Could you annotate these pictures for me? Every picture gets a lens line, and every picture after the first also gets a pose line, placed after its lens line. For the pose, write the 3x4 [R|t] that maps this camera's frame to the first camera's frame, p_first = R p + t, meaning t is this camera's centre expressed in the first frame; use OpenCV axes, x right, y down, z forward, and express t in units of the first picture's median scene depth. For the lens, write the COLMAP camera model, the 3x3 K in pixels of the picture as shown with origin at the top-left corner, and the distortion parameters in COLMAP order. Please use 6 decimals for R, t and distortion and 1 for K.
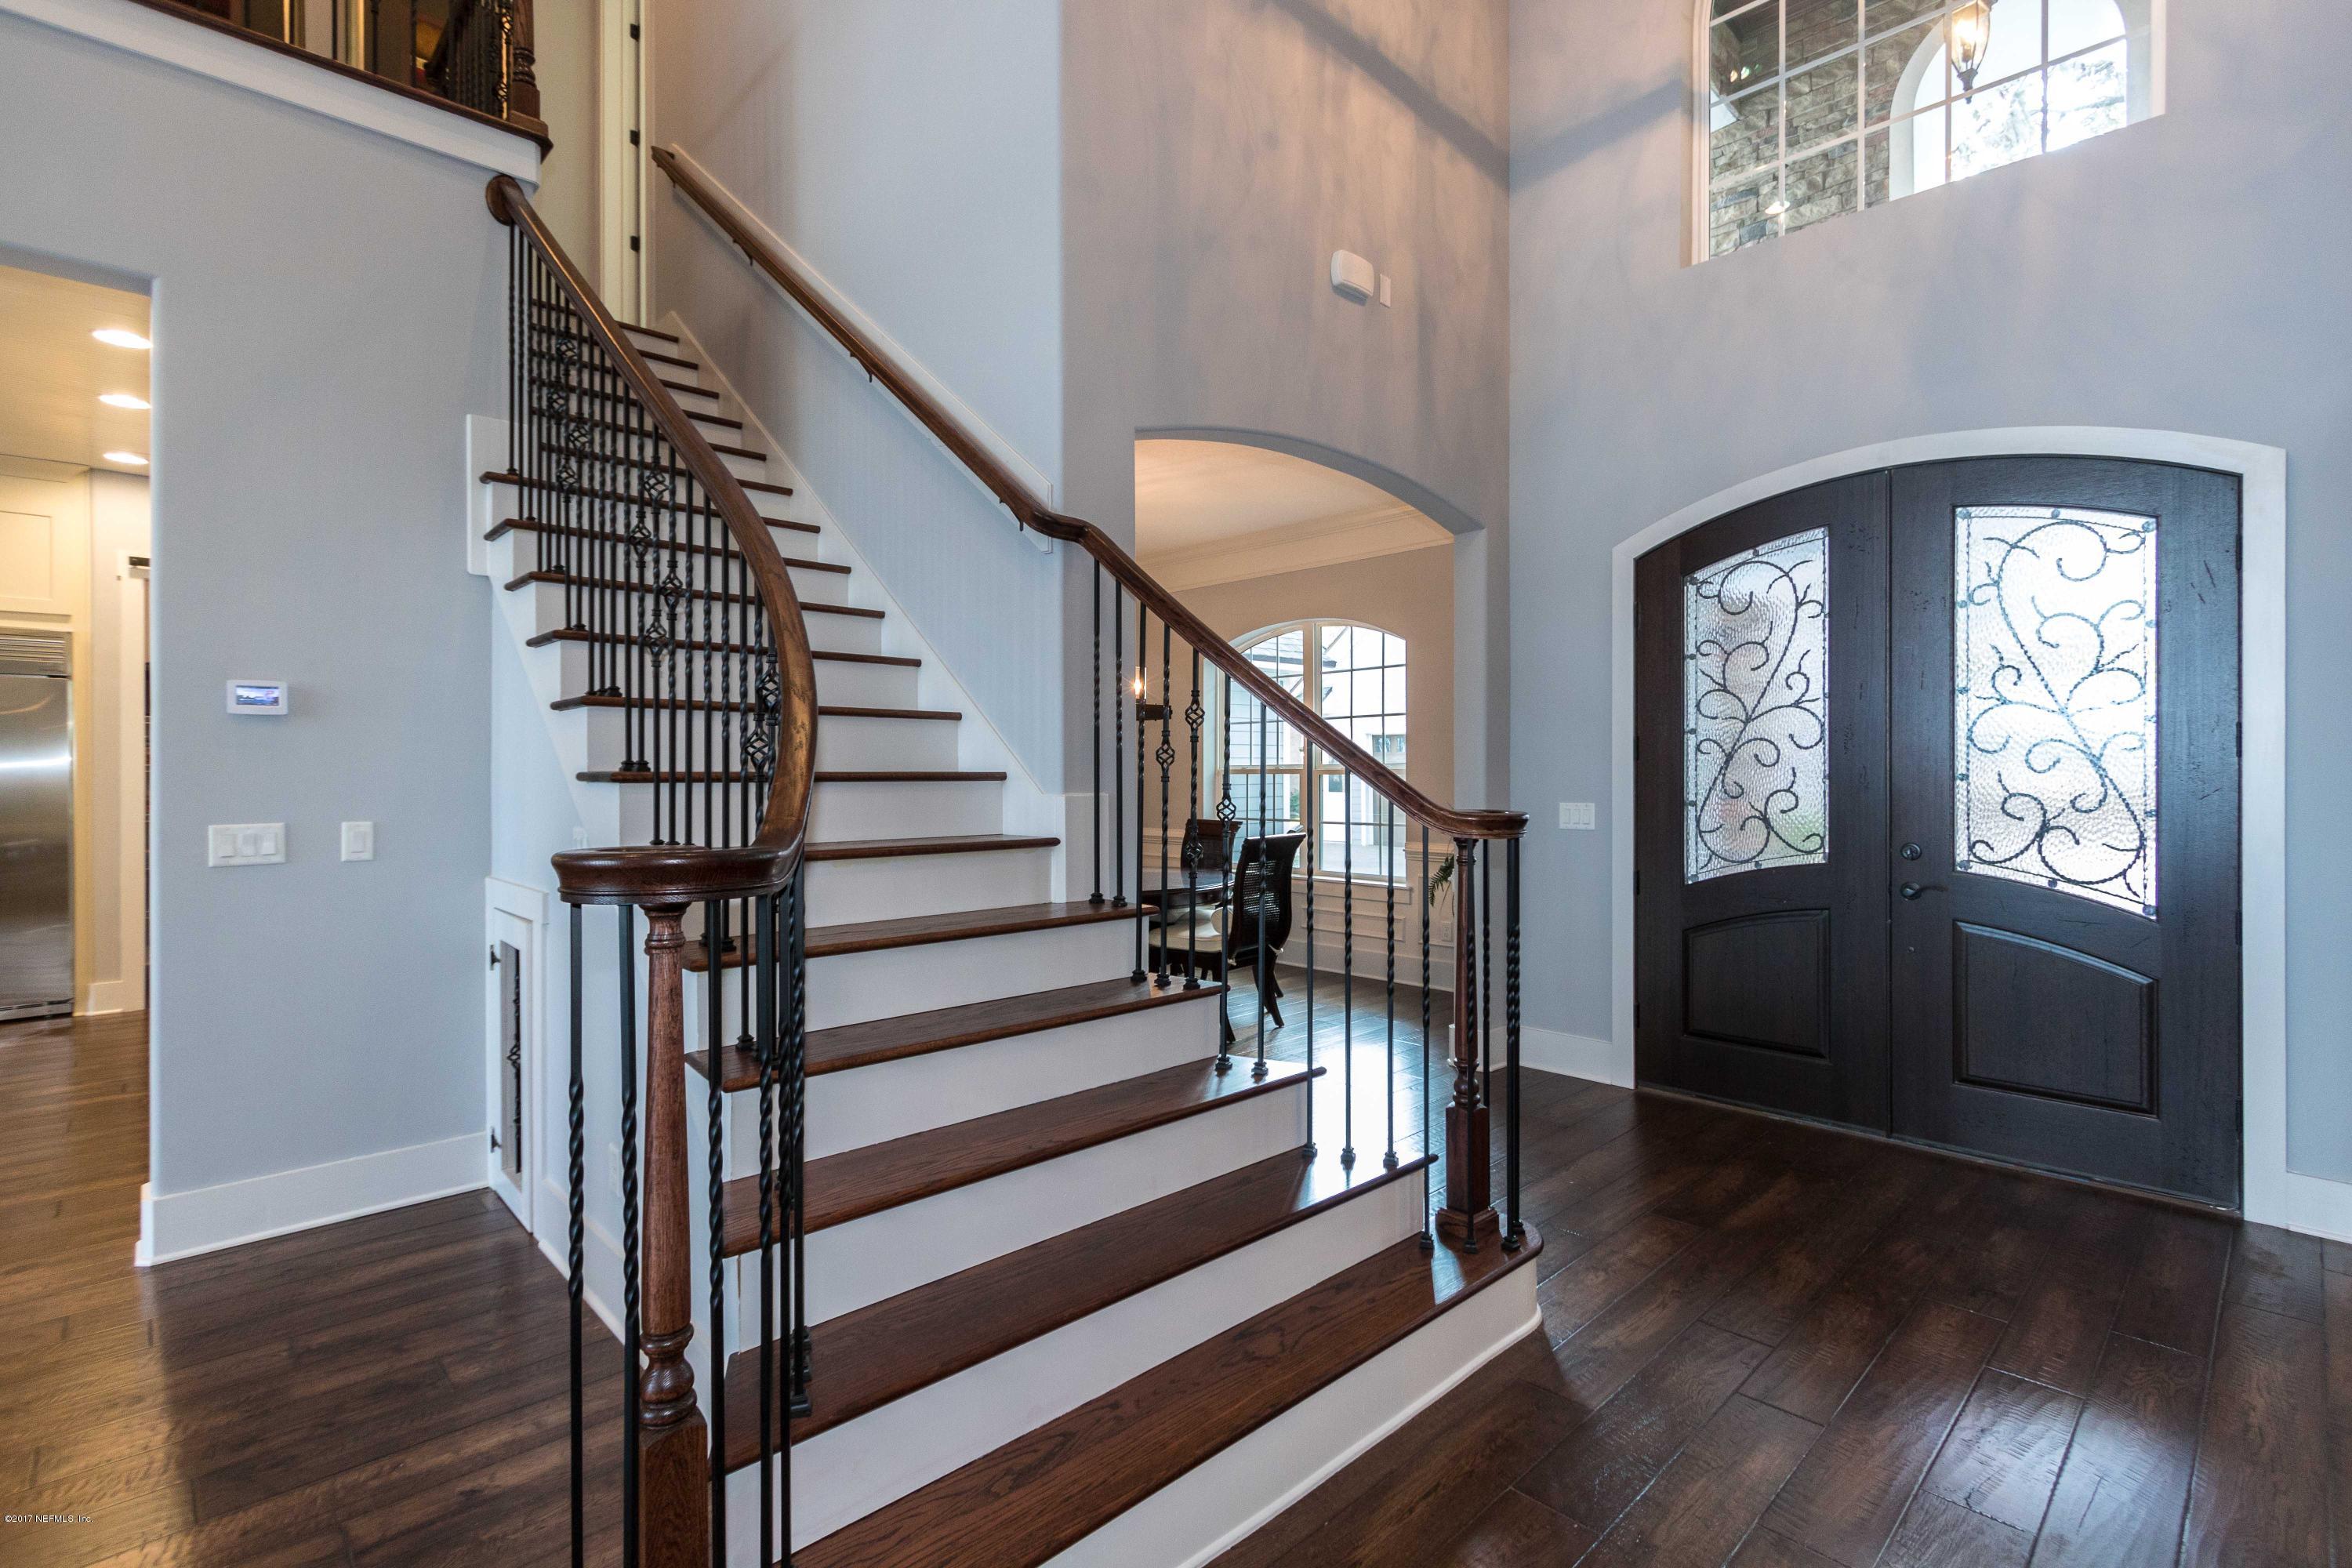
lens RADIAL K [[1089.5, 0, 1203.4], [0, 1089.5, 783.3], [0, 0, 1]] dist [0.020743, -0.014518]
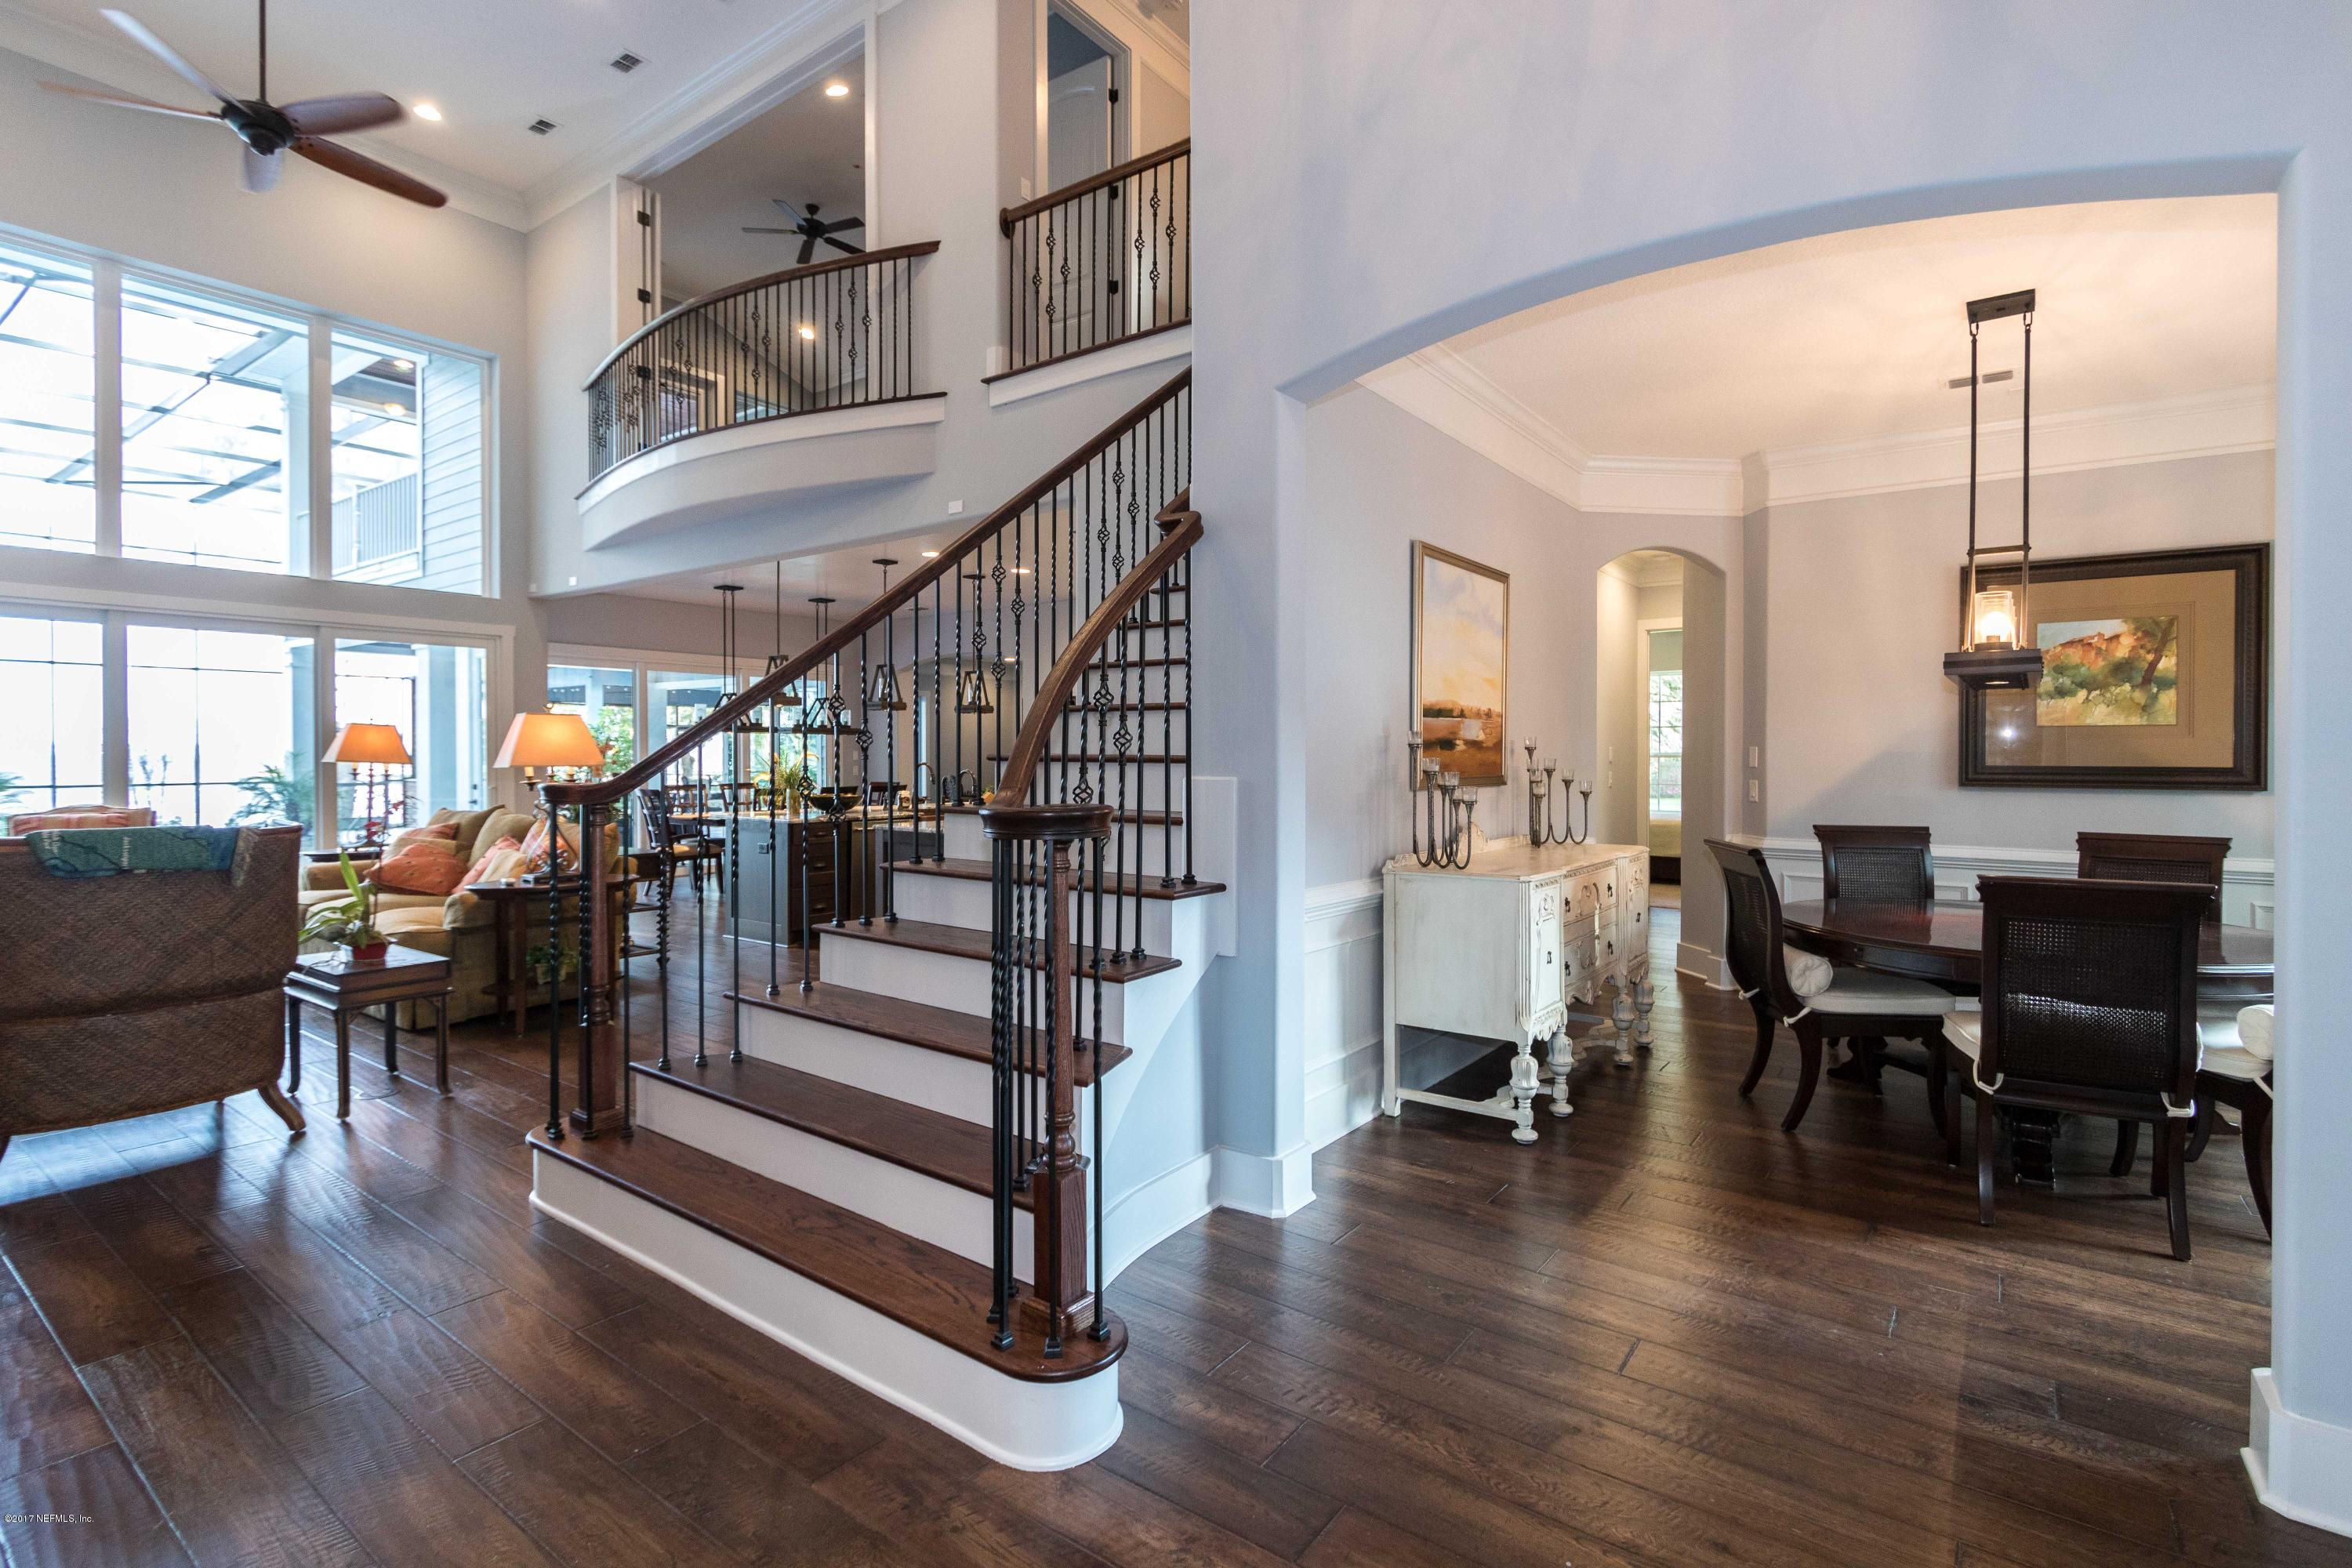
lens RADIAL K [[1089.5, 0, 1203.4], [0, 1089.5, 783.3], [0, 0, 1]] dist [0.020743, -0.014518]
pose [[0.169588, 0.020431, -0.985303, 1.310320], [-0.002663, 0.999791, 0.020273, 0.003332], [0.985511, -0.000814, 0.169607, 1.219634]]
